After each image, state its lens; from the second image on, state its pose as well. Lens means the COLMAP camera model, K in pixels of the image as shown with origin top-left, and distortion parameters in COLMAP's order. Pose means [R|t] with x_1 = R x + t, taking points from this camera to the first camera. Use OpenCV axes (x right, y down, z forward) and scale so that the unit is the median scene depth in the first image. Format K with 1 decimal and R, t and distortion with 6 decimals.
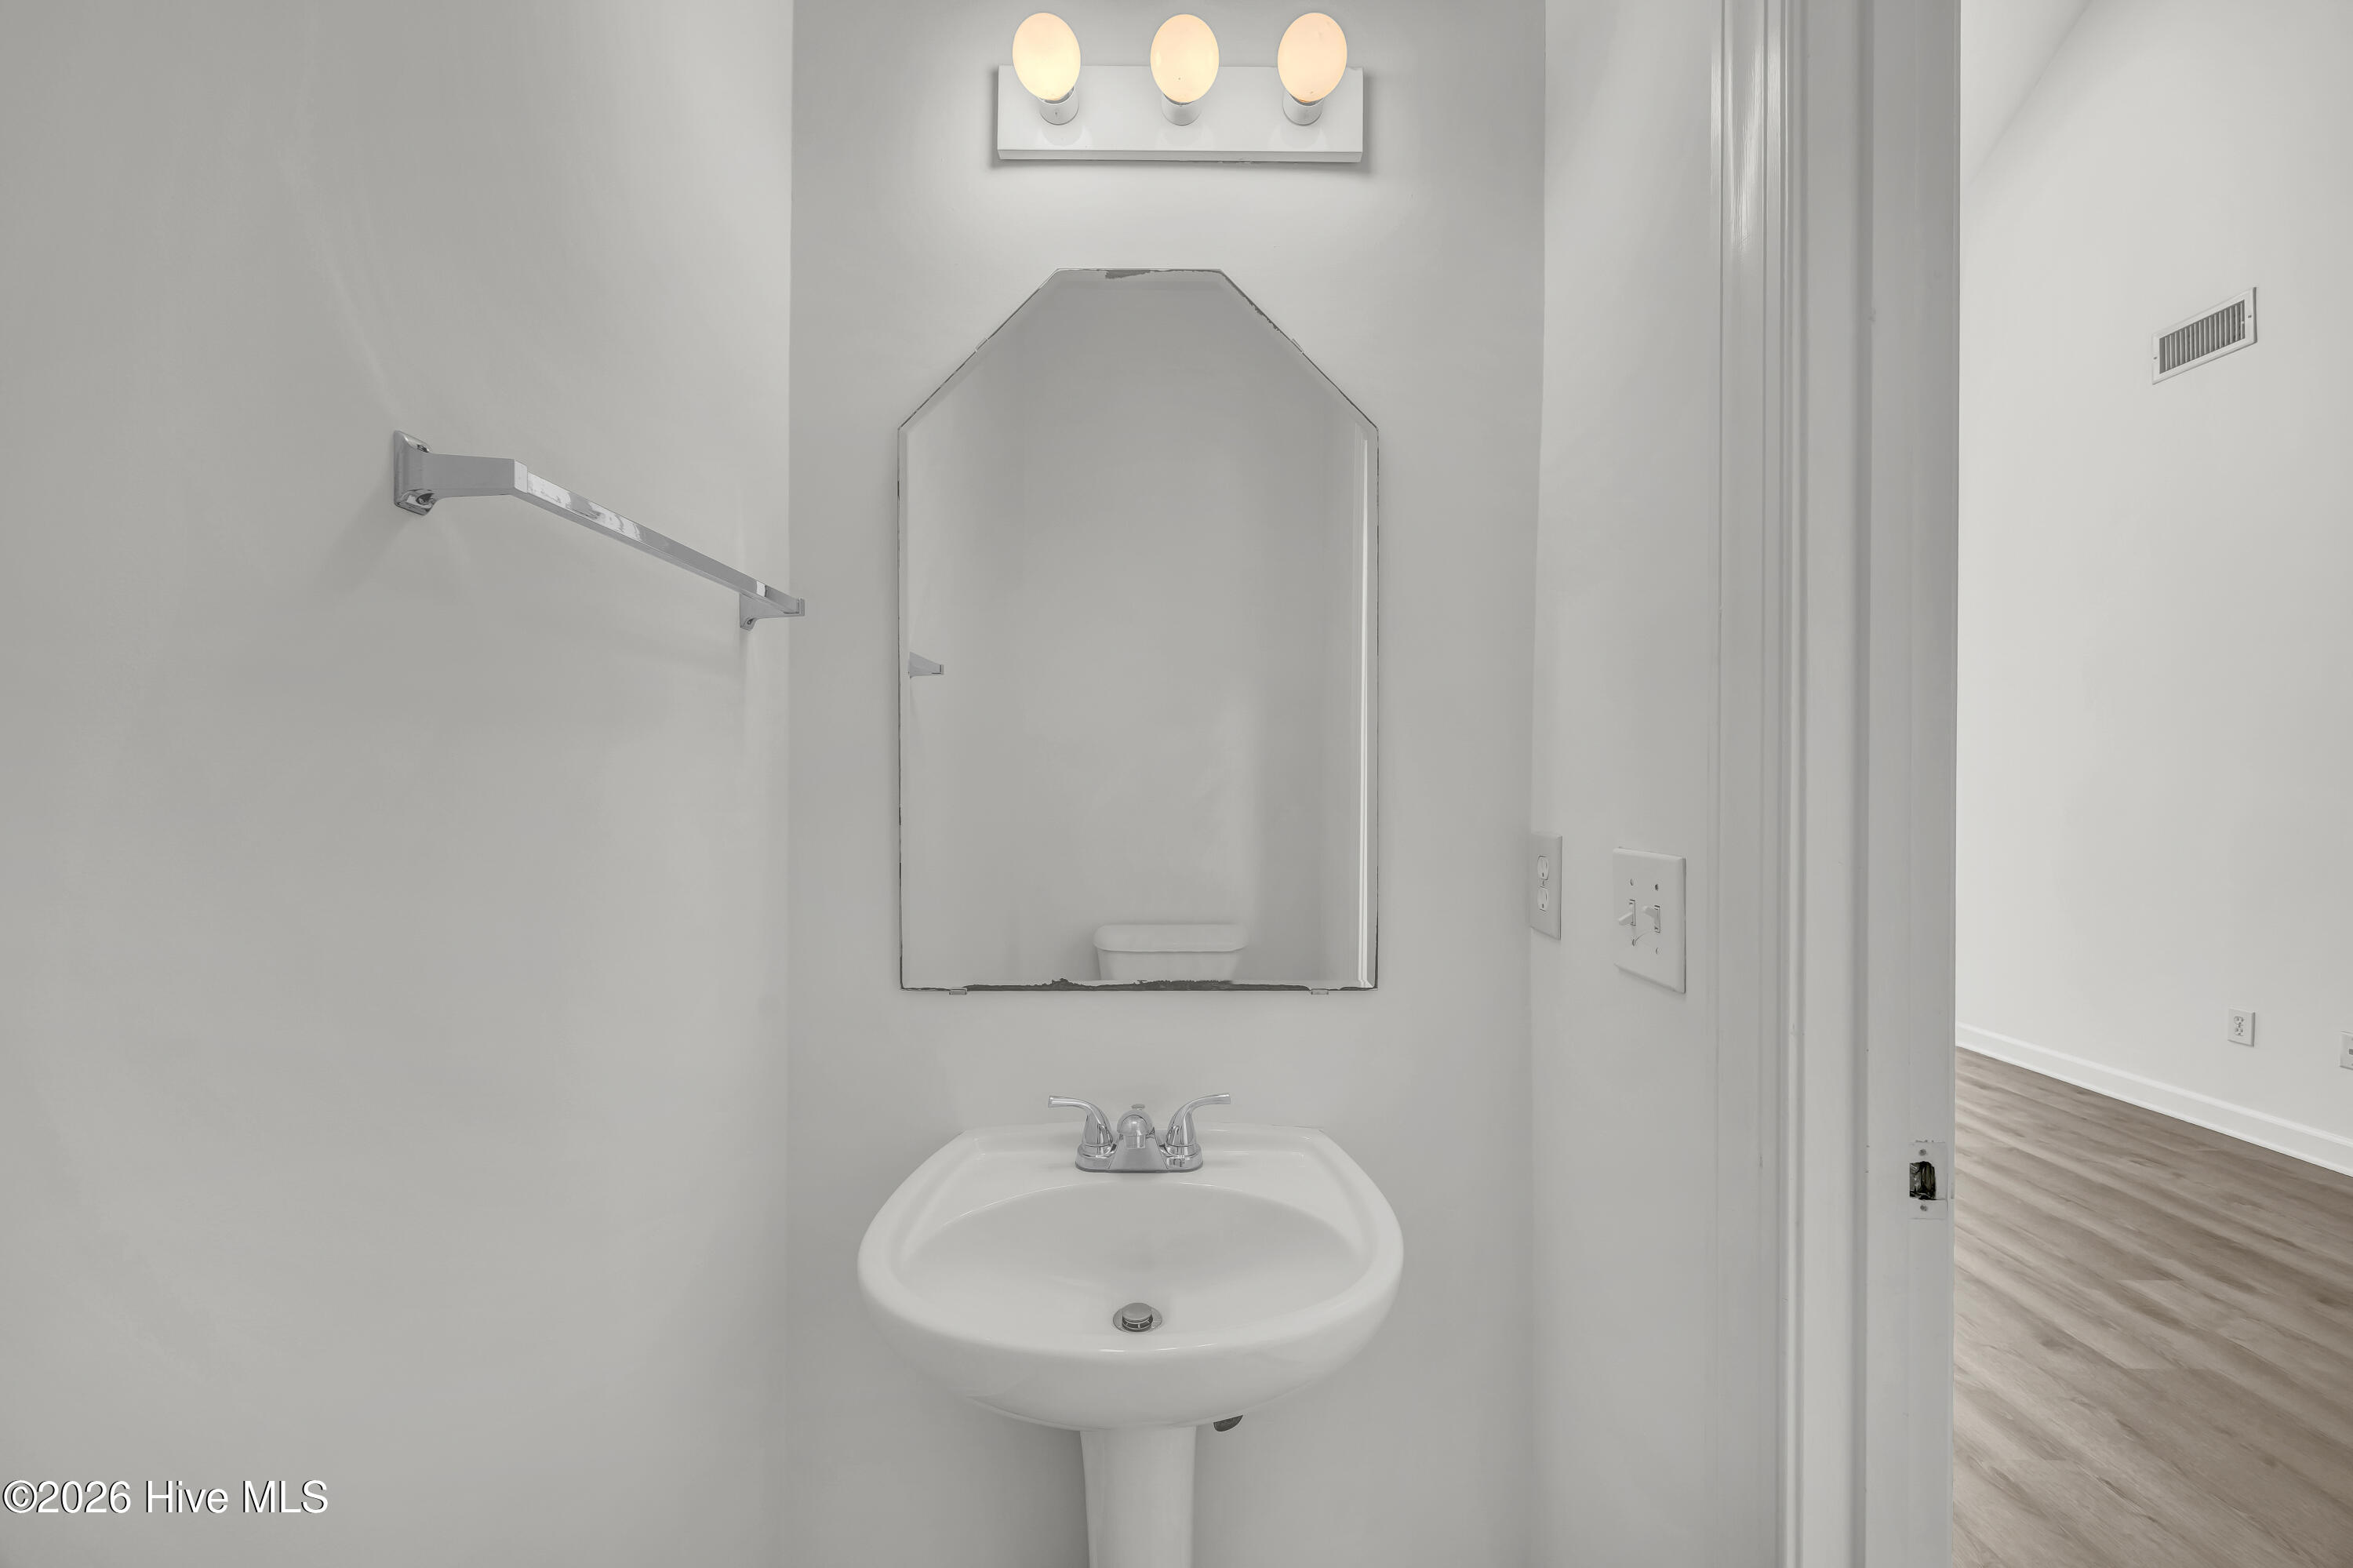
lens RADIAL K [[910.7, 0, 1185.2], [0, 910.7, 777.4], [0, 0, 1]] dist [-0.003152, -0.000167]
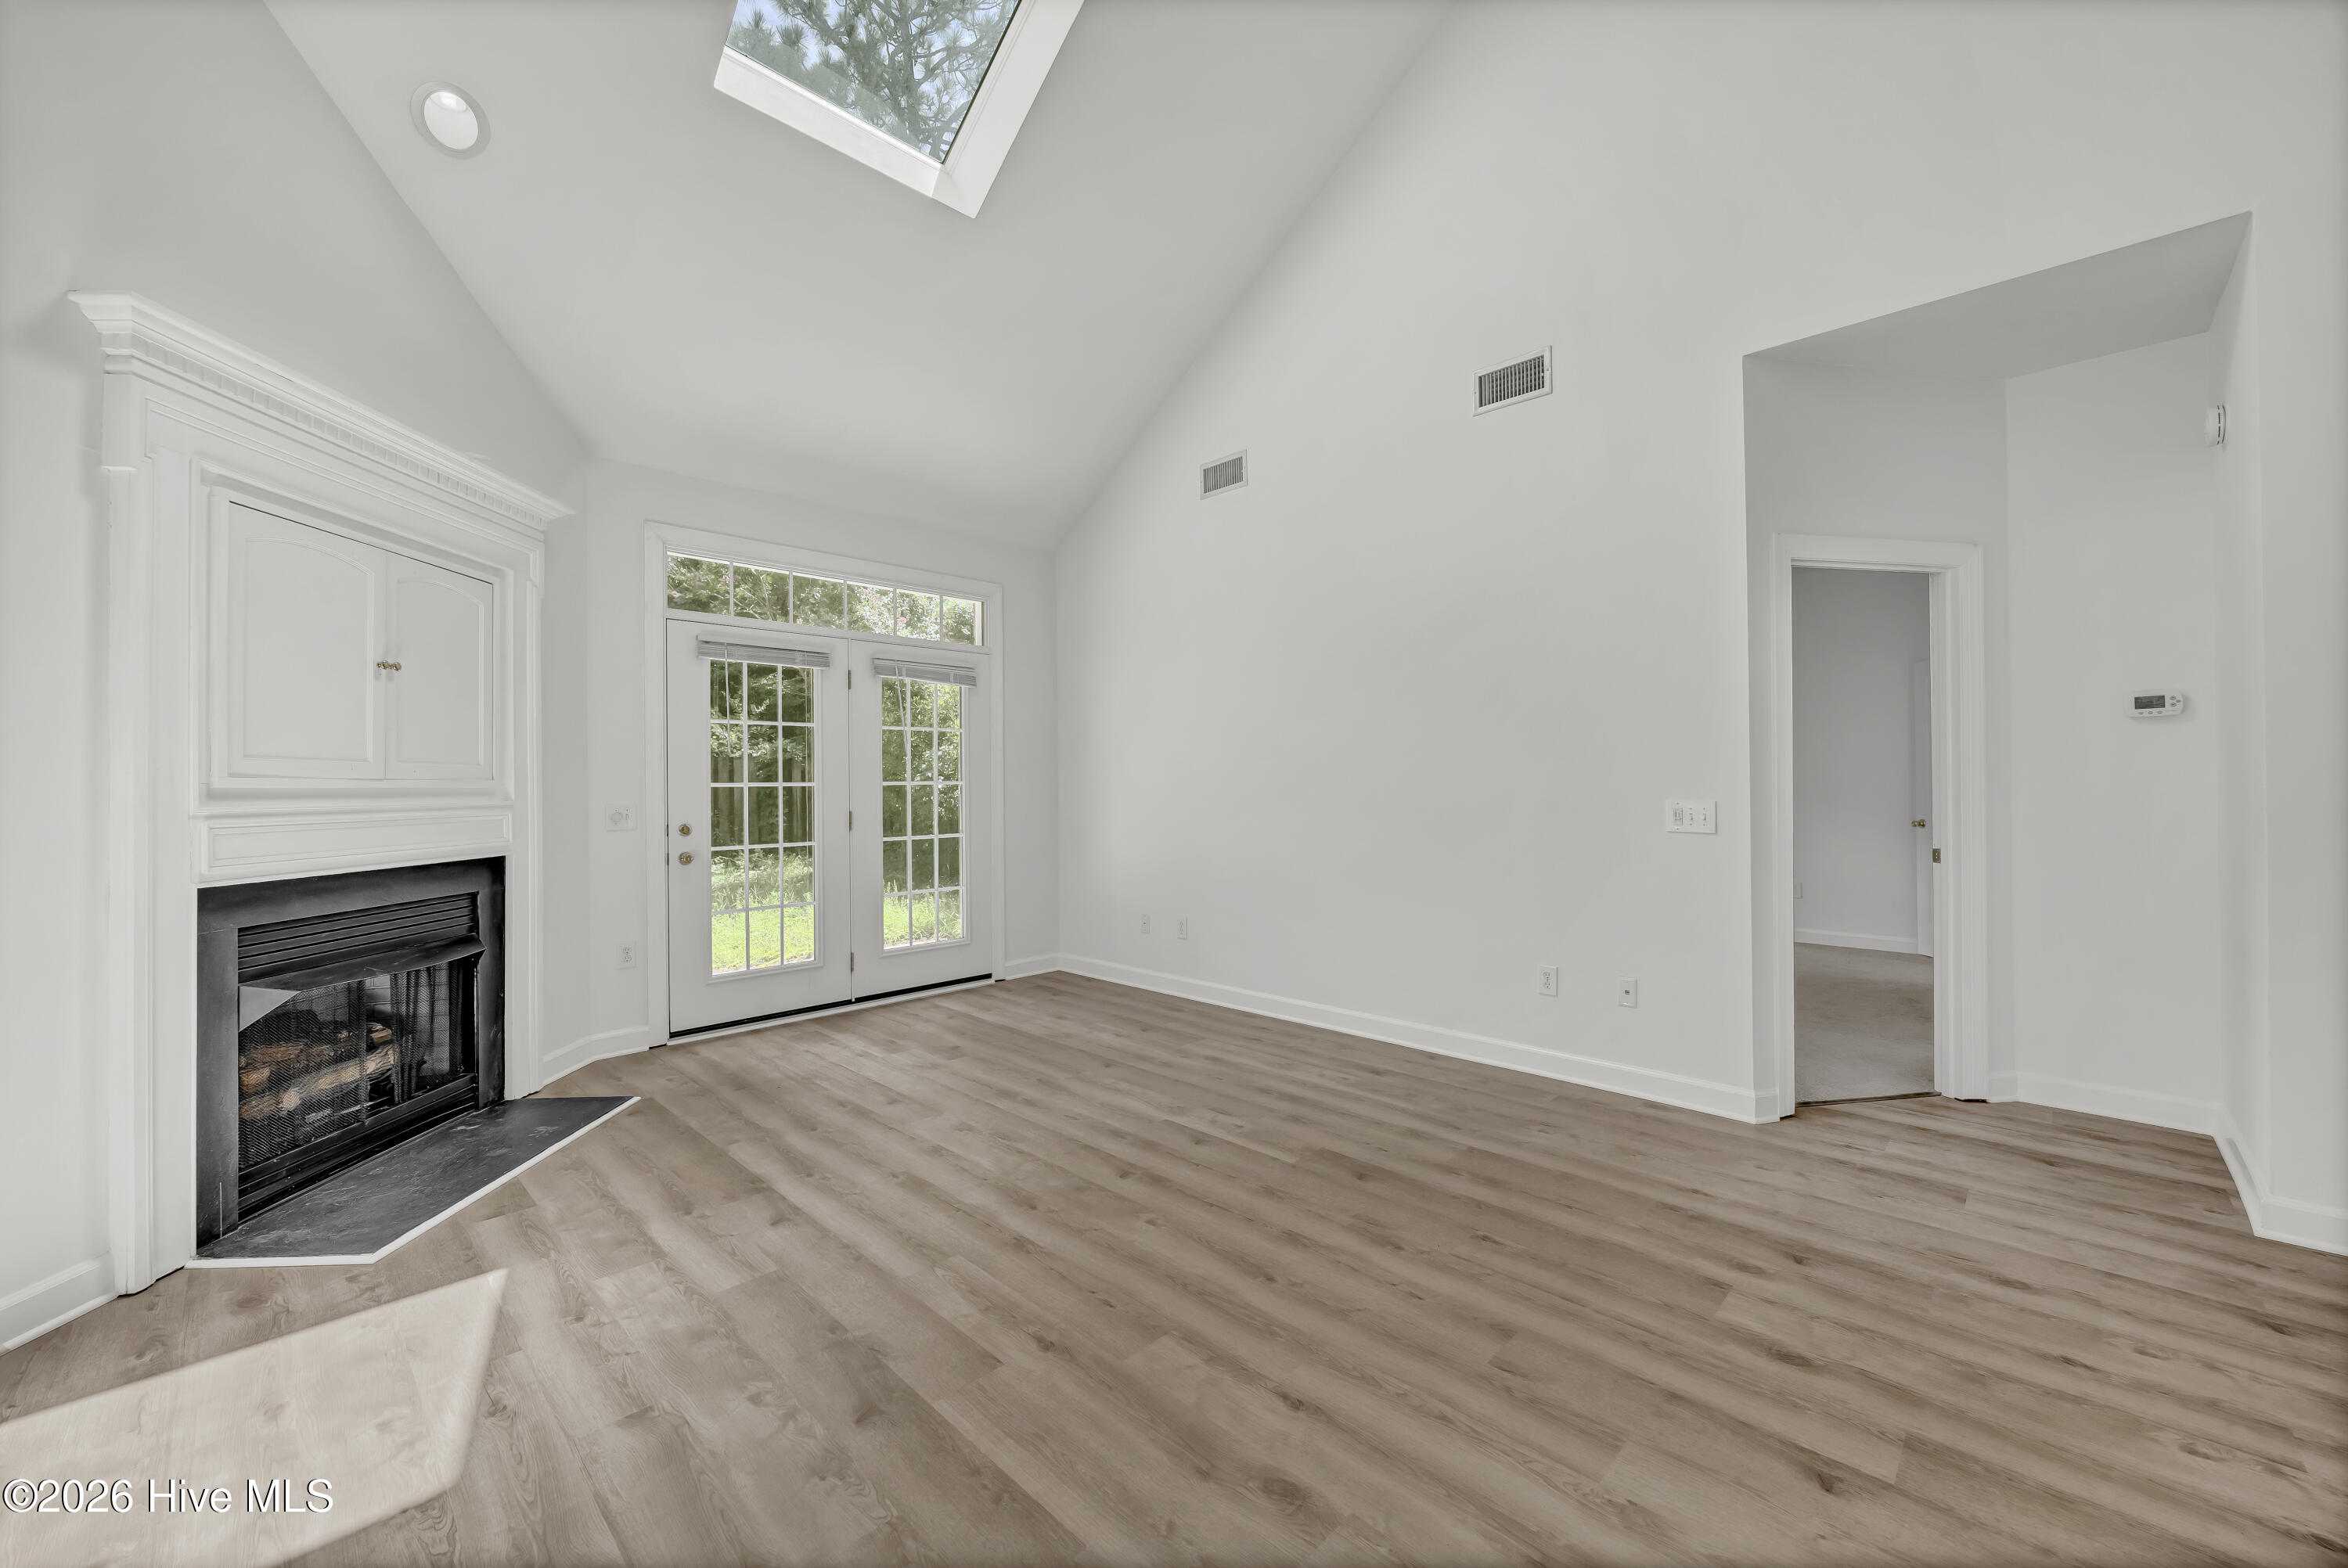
lens RADIAL K [[896.6, 0, 1183.9], [0, 896.6, 780.5], [0, 0, 1]] dist [-0.000316, -0.000140]
pose [[0.683403, -0.007694, 0.730001, 0.010072], [0.000373, 0.999948, 0.010189, 0.006573], [-0.730041, -0.006691, 0.683370, 0.551051]]
